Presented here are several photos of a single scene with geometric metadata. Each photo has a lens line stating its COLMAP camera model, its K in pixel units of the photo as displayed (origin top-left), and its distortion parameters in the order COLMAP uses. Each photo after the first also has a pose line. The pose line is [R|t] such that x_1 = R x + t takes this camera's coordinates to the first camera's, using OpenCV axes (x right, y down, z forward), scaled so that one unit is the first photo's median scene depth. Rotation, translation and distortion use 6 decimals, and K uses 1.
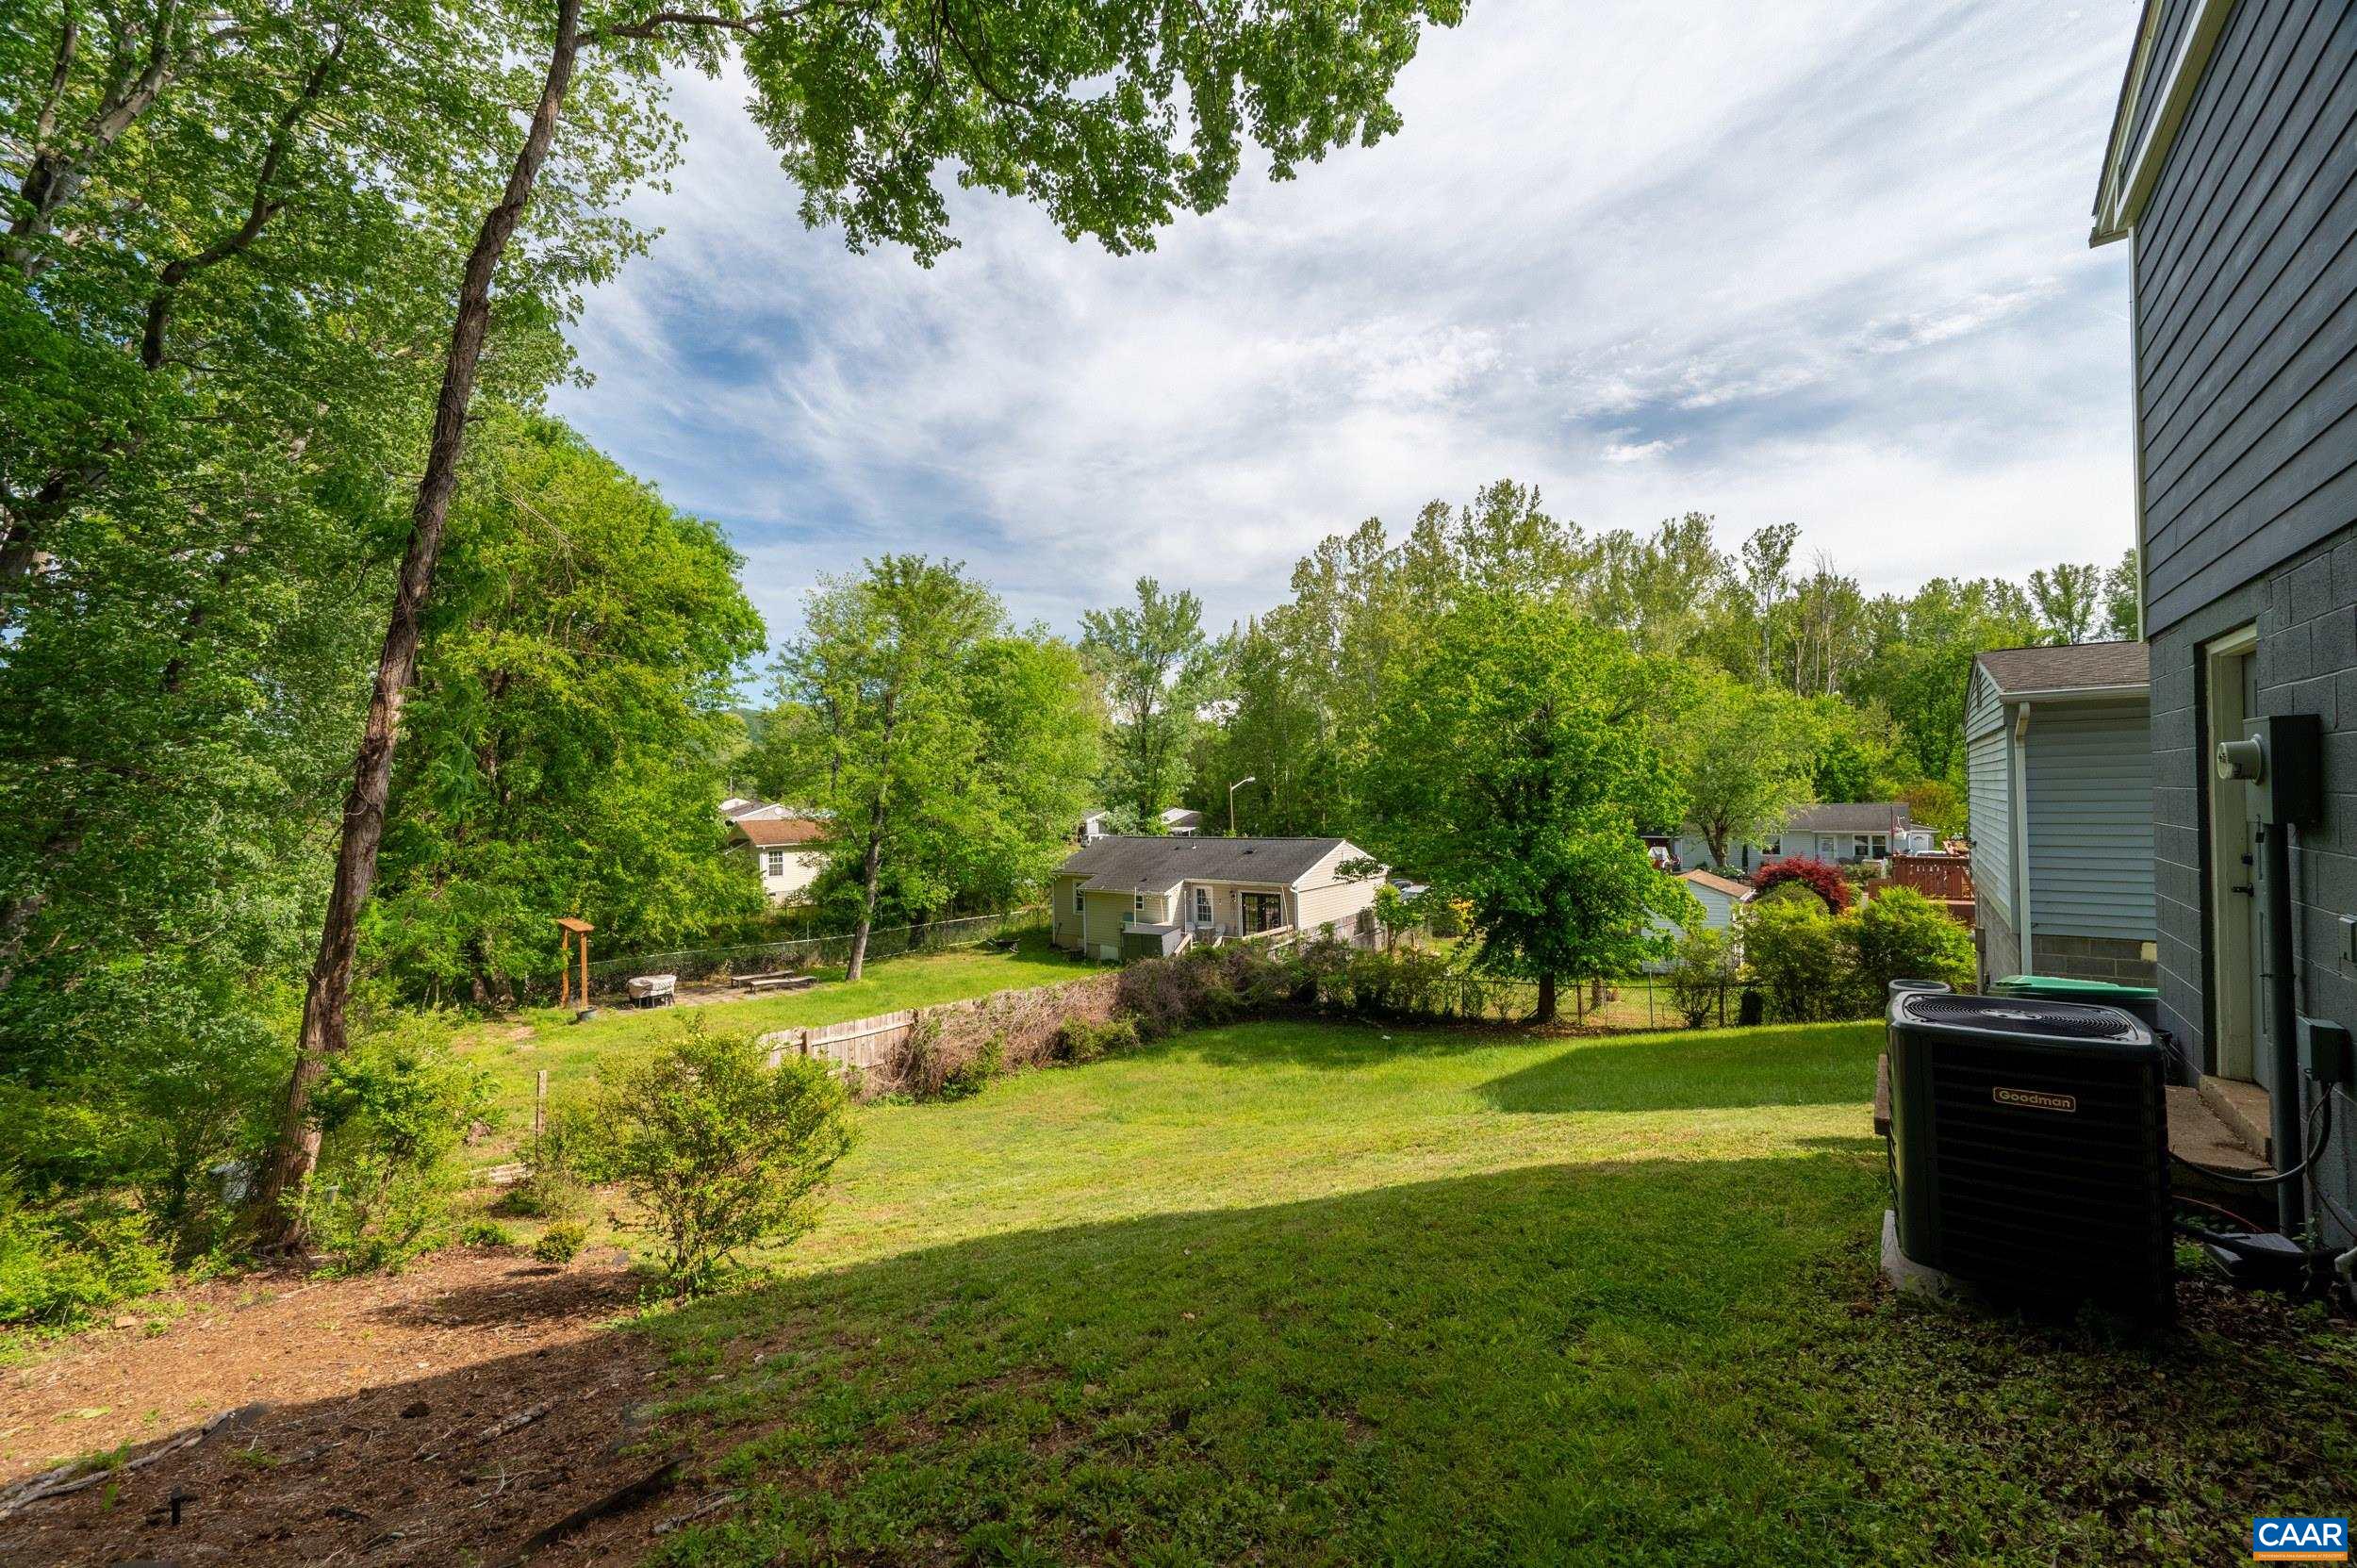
lens RADIAL K [[924.5, 0, 1178.7], [0, 924.5, 788.8], [0, 0, 1]] dist [-0.002182, 0.000549]
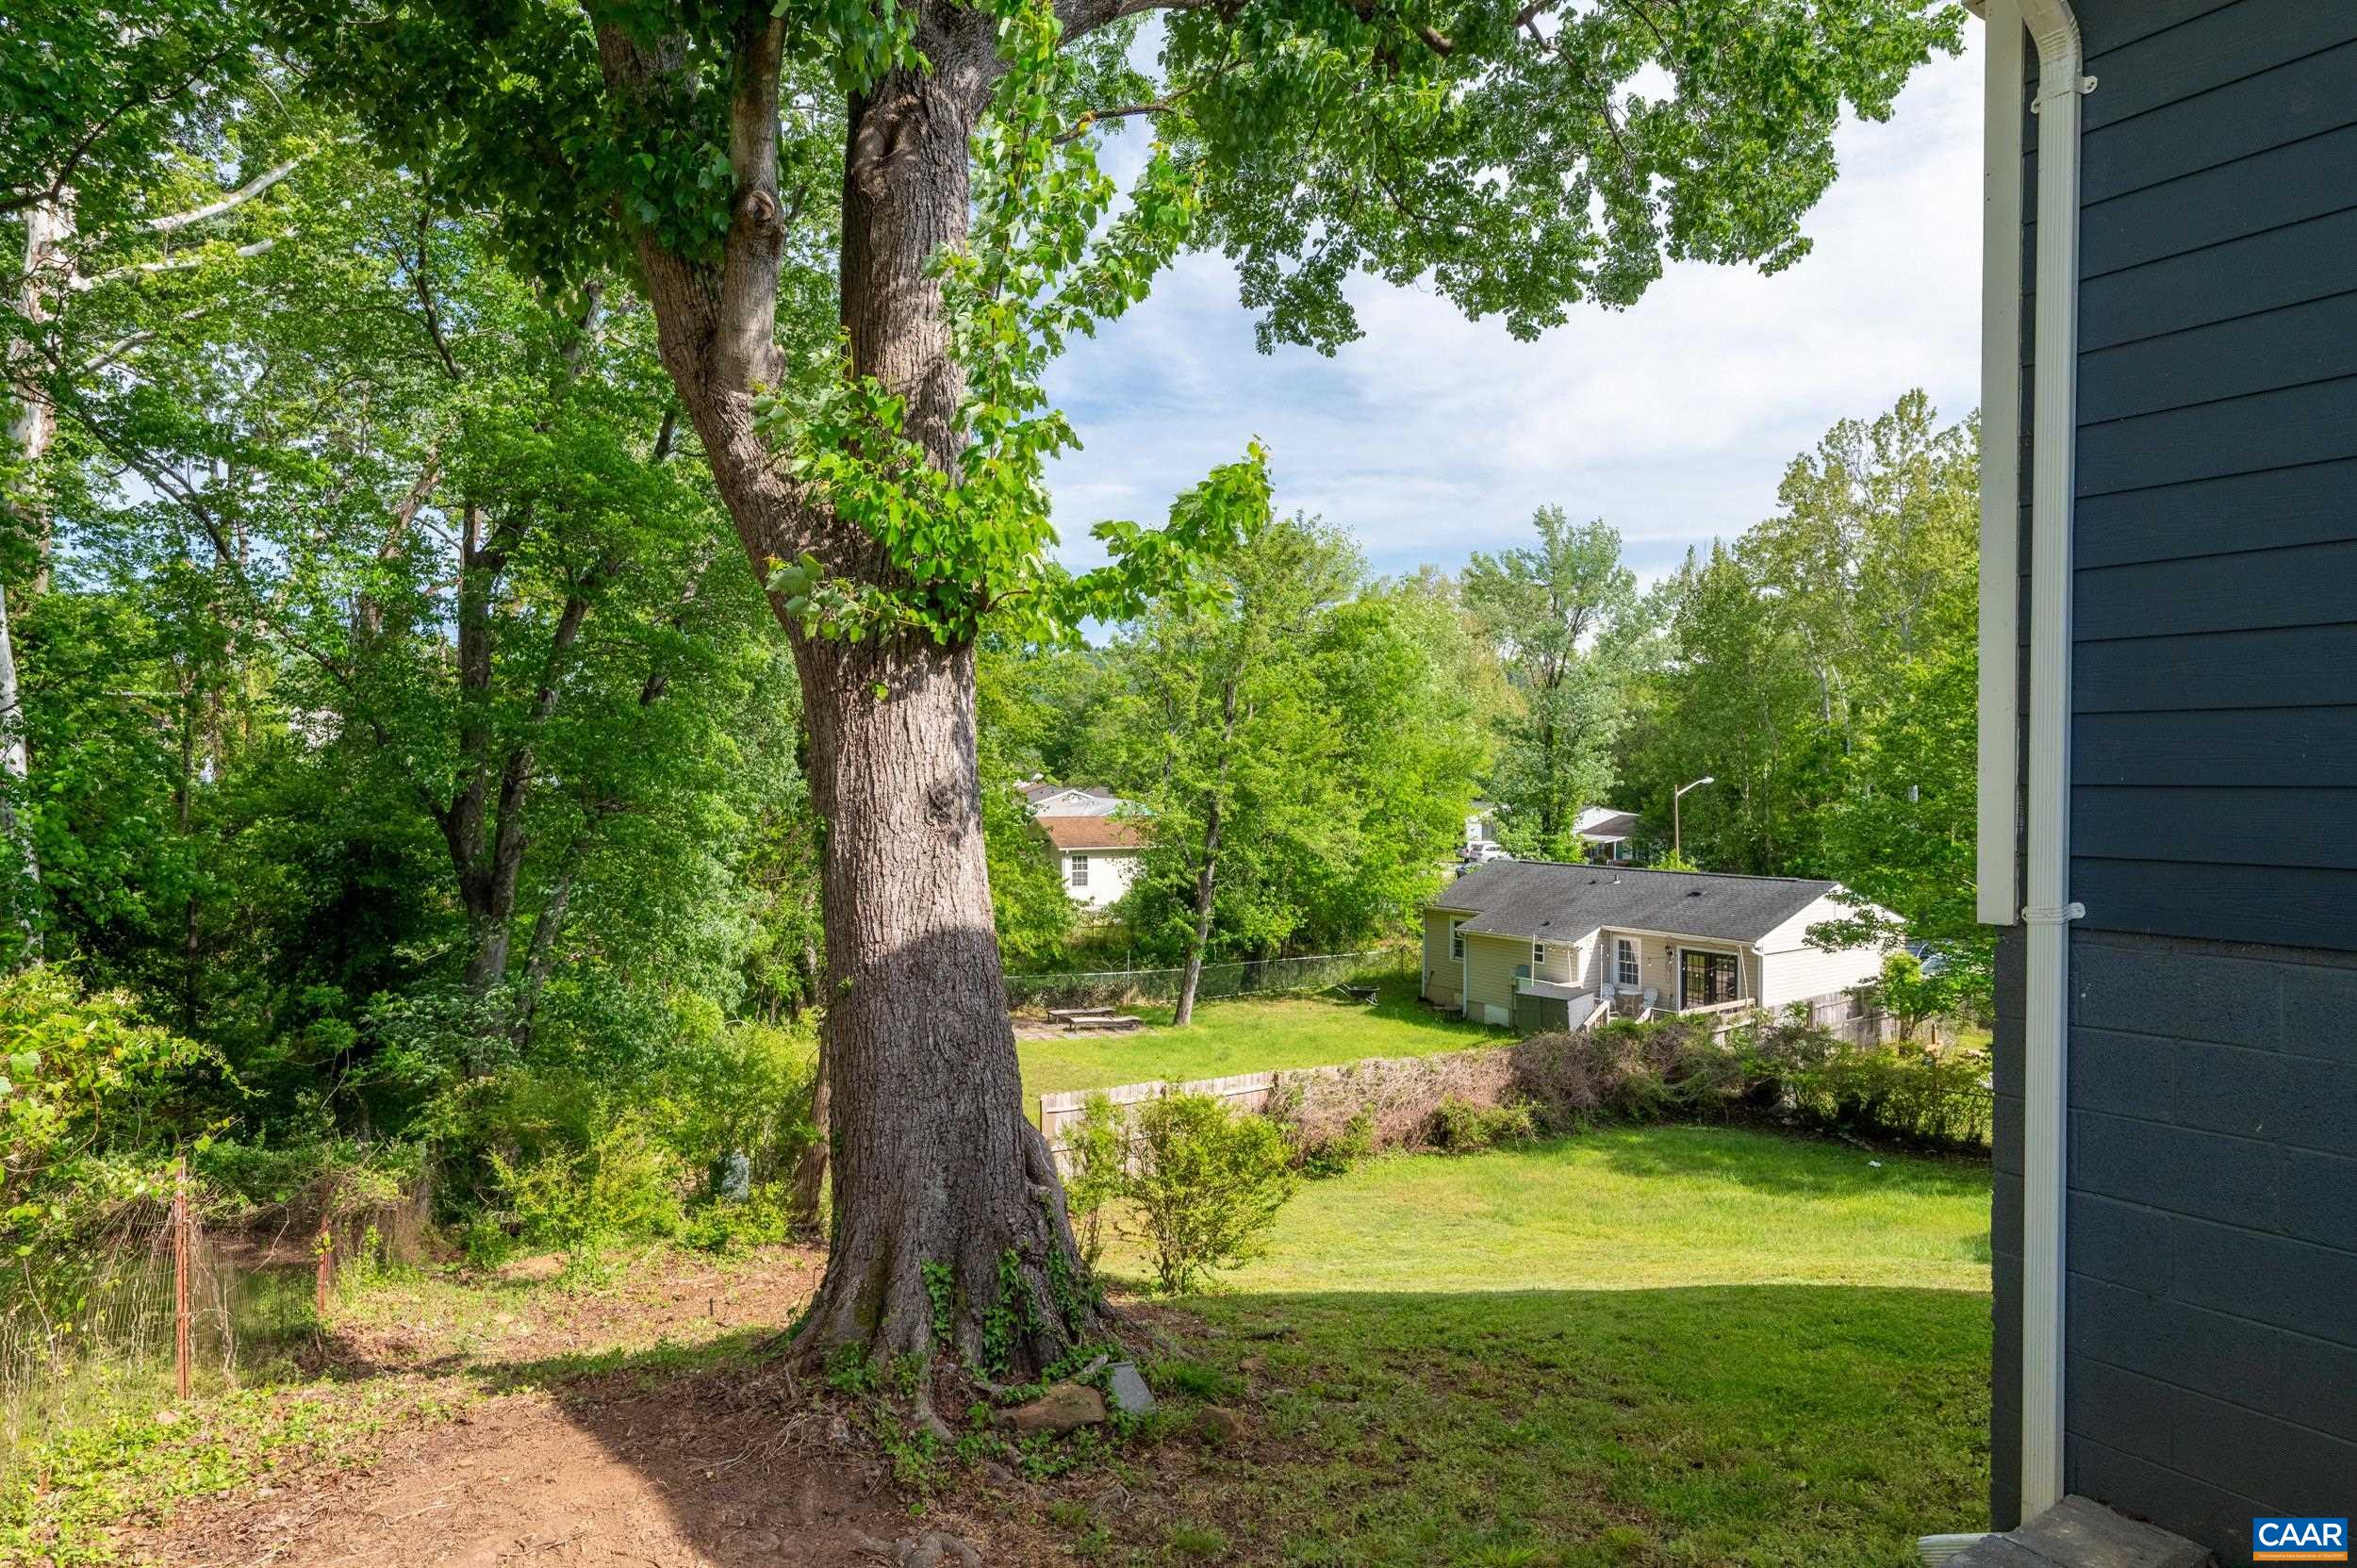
lens RADIAL K [[1274.9, 0, 1169.9], [0, 1274.9, 788.9], [0, 0, 1]] dist [-0.002041, -0.000373]
pose [[0.946794, 0.018914, -0.321282, 0.009348], [-0.014146, 0.999753, 0.017169, -0.055161], [0.321528, -0.011711, 0.946828, -0.197413]]
